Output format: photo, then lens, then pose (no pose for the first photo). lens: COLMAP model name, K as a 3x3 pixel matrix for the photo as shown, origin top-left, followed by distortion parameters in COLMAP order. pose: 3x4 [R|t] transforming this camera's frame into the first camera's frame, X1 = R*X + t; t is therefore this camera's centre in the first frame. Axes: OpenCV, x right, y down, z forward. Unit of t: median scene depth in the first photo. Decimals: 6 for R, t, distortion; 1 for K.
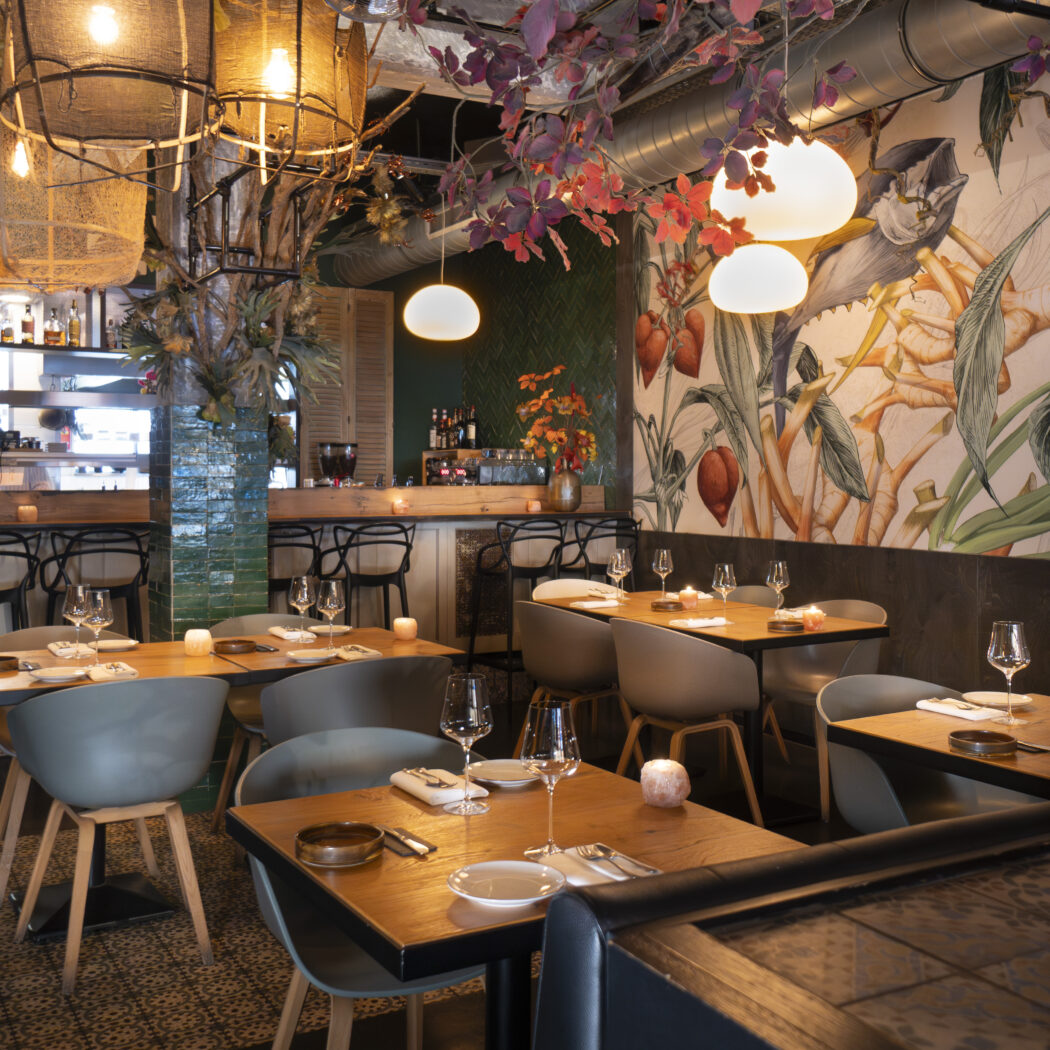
lens RADIAL K [[1253.4, 0, 547.4], [0, 1253.4, 485.4], [0, 0, 1]] dist [0.005123, 0.000000]
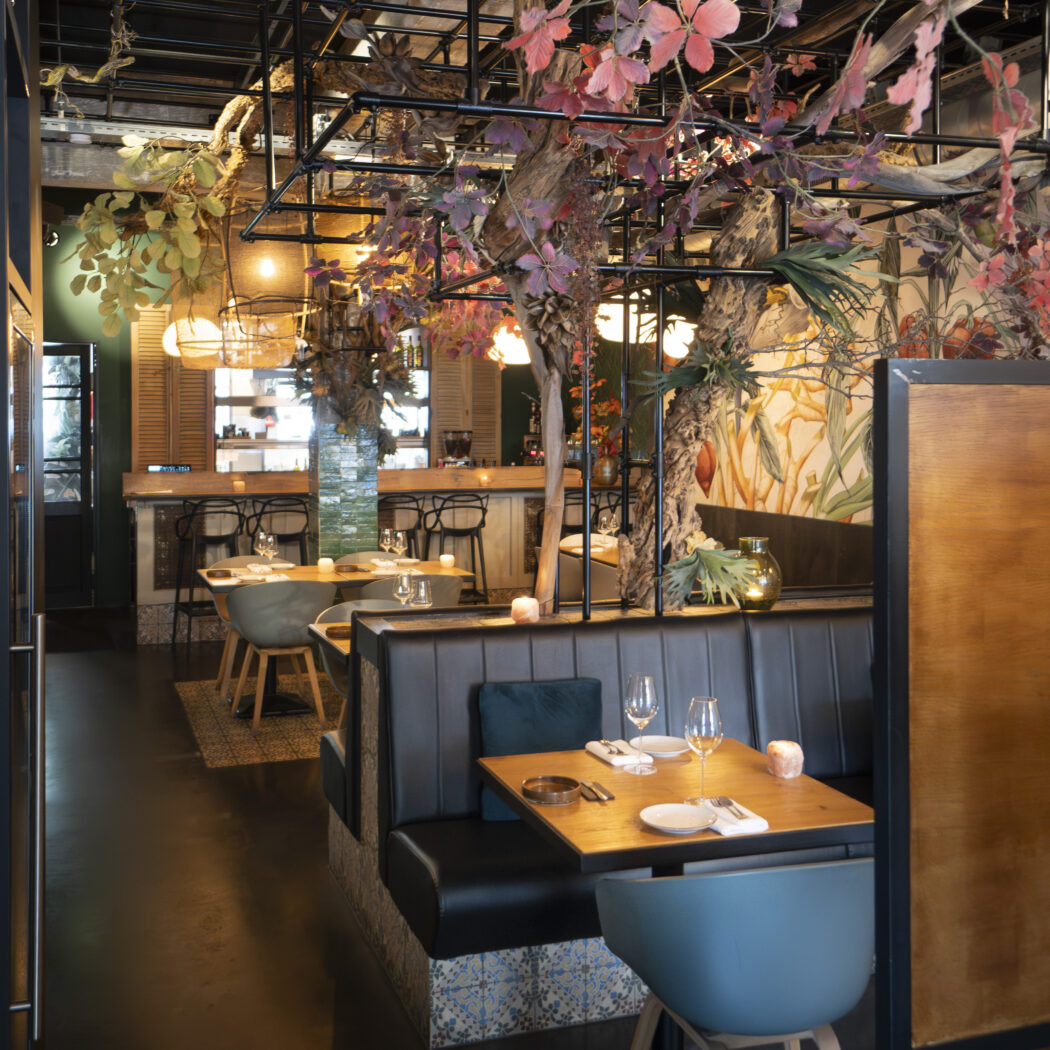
lens RADIAL K [[1253.4, 0, 517.9], [0, 1253.4, 489.8], [0, 0, 1]] dist [0.005123, 0.000000]
pose [[0.984049, 0.009447, -0.177645, 0.221049], [-0.002229, 0.999166, 0.040783, -0.040238], [0.177882, -0.039737, 0.983249, -0.509034]]
